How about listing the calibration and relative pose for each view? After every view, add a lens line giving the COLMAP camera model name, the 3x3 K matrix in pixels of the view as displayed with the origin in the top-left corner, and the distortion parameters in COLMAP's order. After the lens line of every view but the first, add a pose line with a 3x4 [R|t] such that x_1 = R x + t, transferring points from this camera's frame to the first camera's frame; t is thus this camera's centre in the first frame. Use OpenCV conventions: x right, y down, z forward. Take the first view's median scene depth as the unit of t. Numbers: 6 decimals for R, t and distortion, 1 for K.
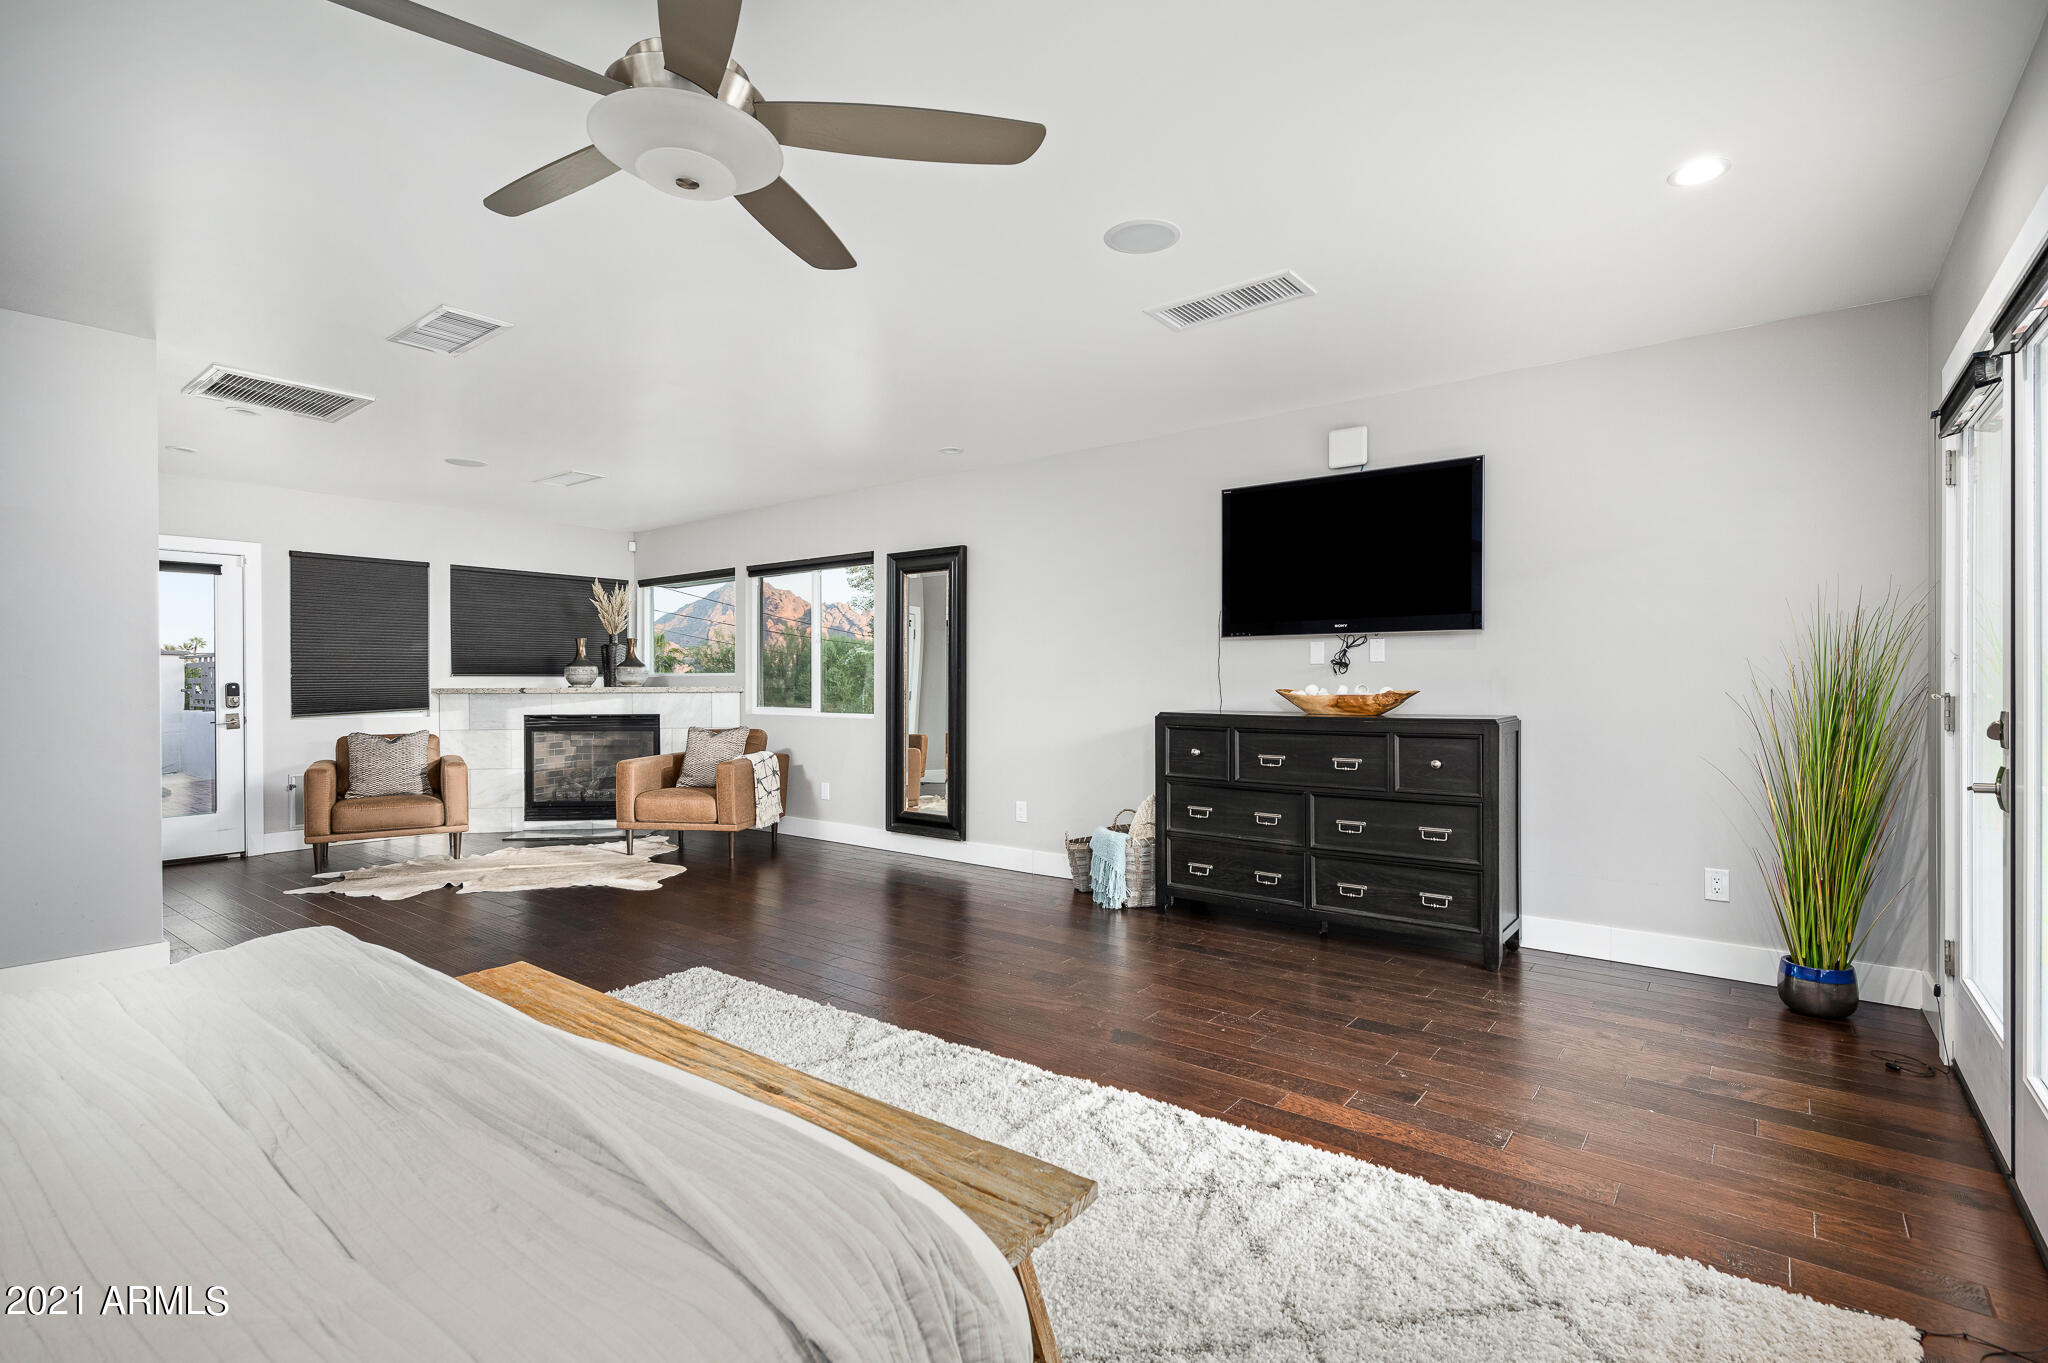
lens RADIAL K [[954.2, 0, 1024.0], [0, 954.2, 681.5], [0, 0, 1]] dist [0.000377, 0.000204]
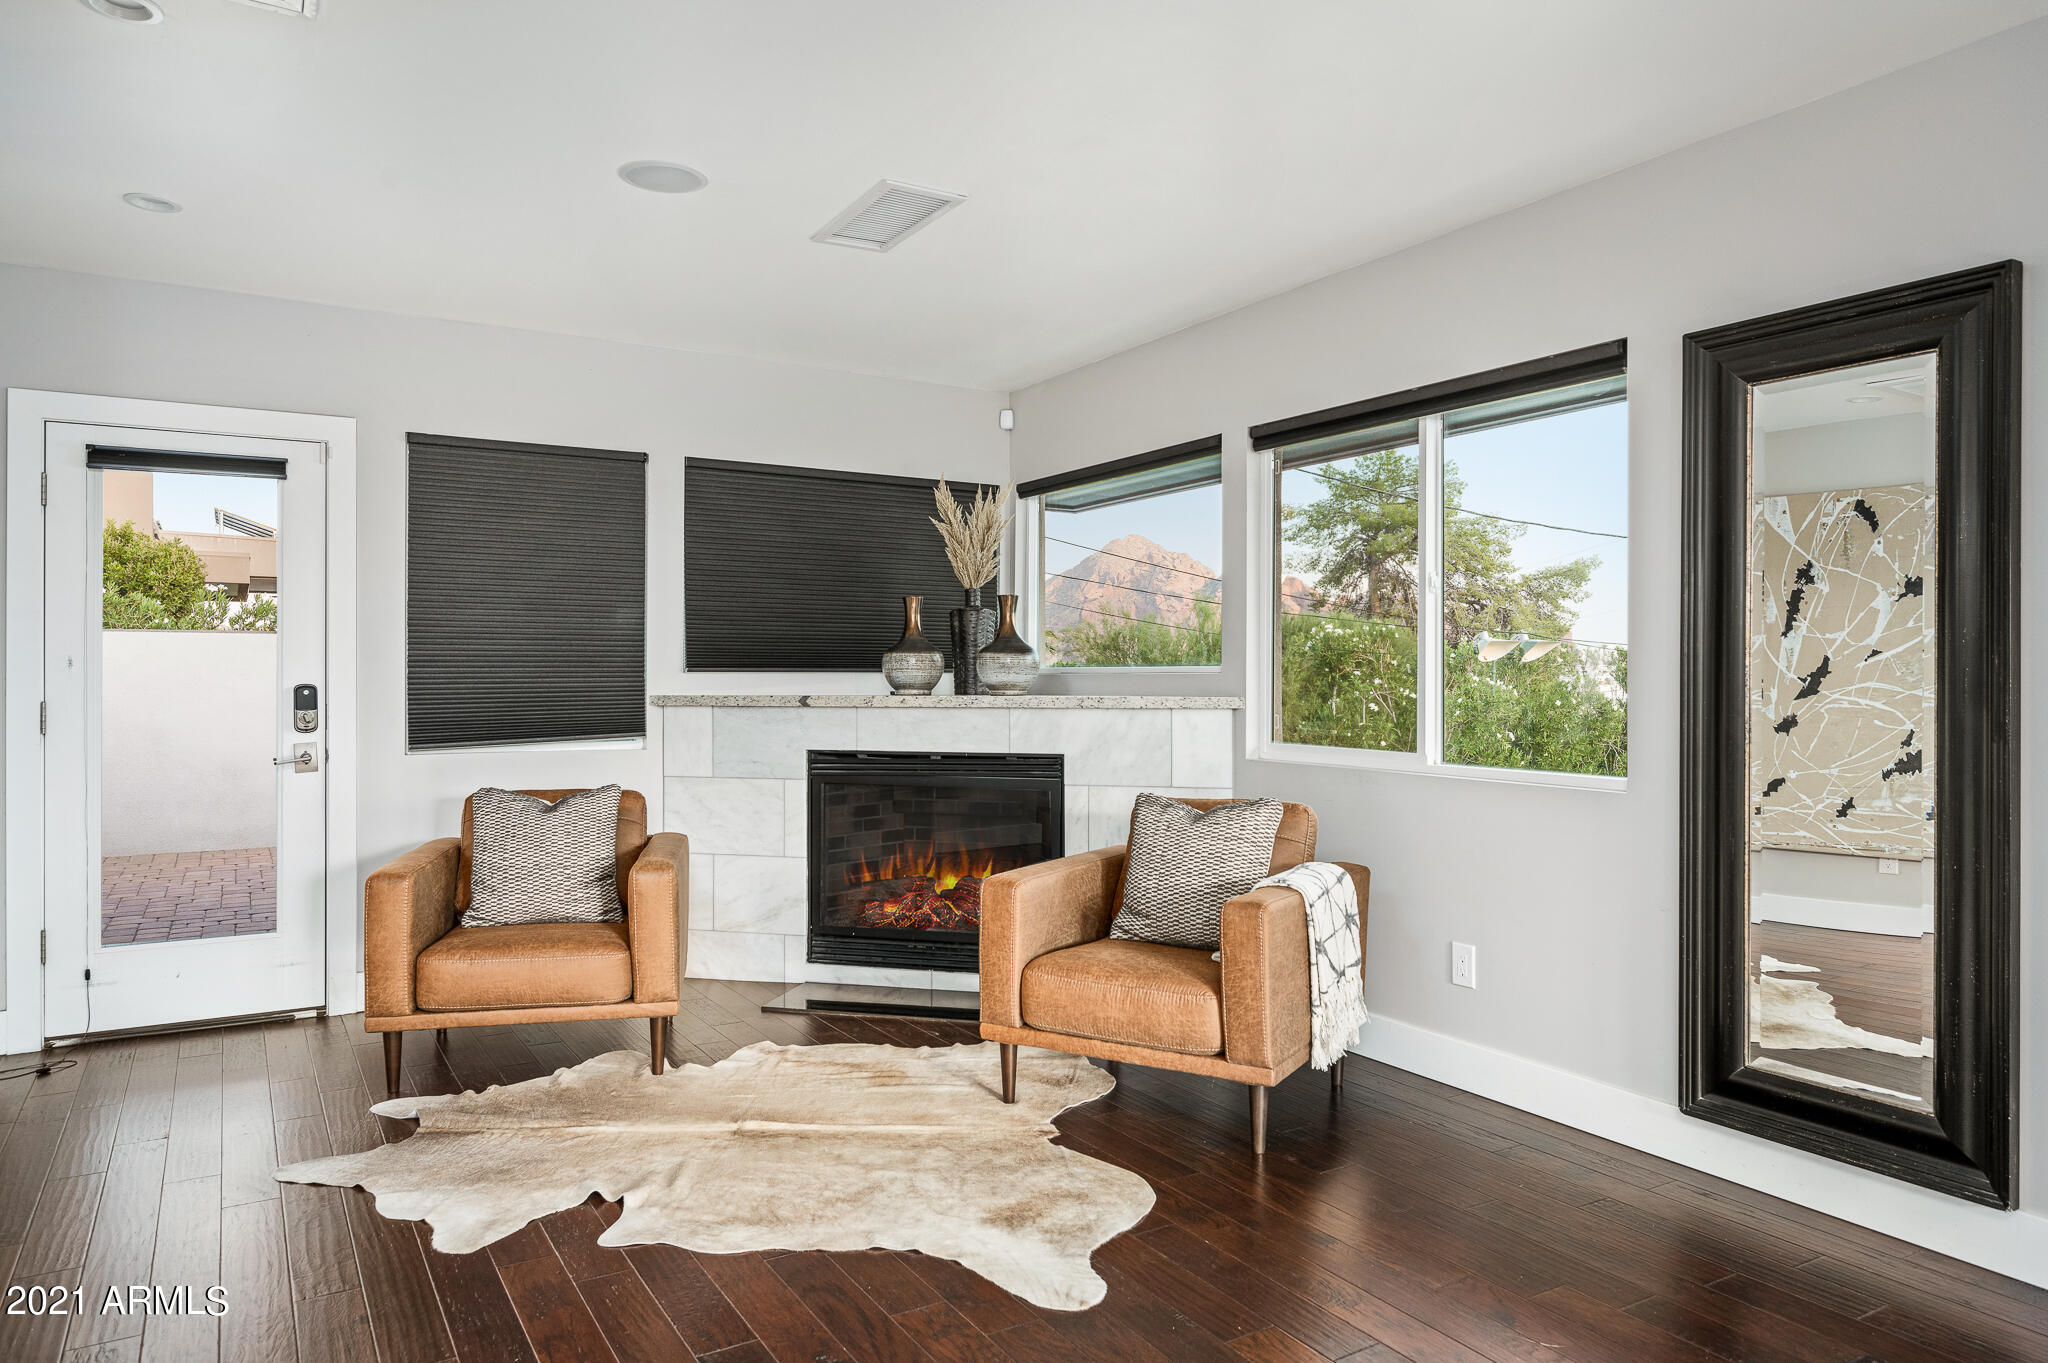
lens RADIAL K [[1317.4, 0, 1024.0], [0, 1317.4, 681.5], [0, 0, 1]] dist [-0.003127, -0.000421]
pose [[0.934737, 0.006005, -0.355290, -0.184889], [-0.004675, 0.999978, 0.004601, -0.004678], [0.355310, -0.002640, 0.934745, 0.422438]]
